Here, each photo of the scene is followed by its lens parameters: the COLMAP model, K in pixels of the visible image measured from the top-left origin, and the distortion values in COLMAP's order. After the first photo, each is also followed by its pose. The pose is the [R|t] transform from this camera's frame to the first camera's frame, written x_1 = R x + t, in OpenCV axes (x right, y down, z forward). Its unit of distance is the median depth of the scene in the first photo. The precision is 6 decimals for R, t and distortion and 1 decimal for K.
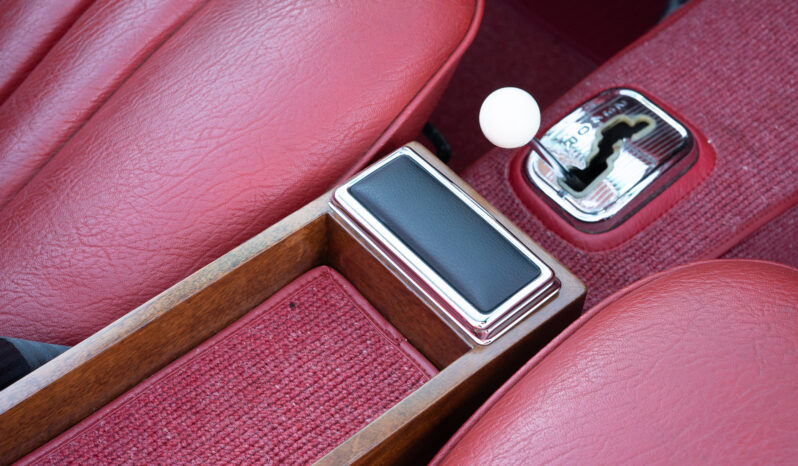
lens RADIAL K [[1158.2, 0, 399.0], [0, 1158.2, 233.0], [0, 0, 1]] dist [-0.060193, 0.009980]
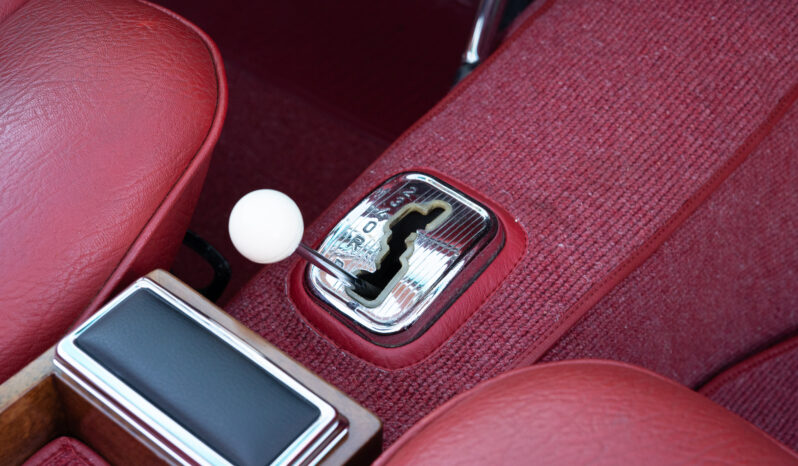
lens RADIAL K [[1158.2, 0, 399.0], [0, 1158.2, 233.0], [0, 0, 1]] dist [-0.060193, 0.009980]
pose [[0.984398, -0.127911, 0.120831, 0.078281], [0.137370, 0.987791, -0.073475, -0.018894], [-0.109957, 0.088927, 0.989950, 0.154243]]
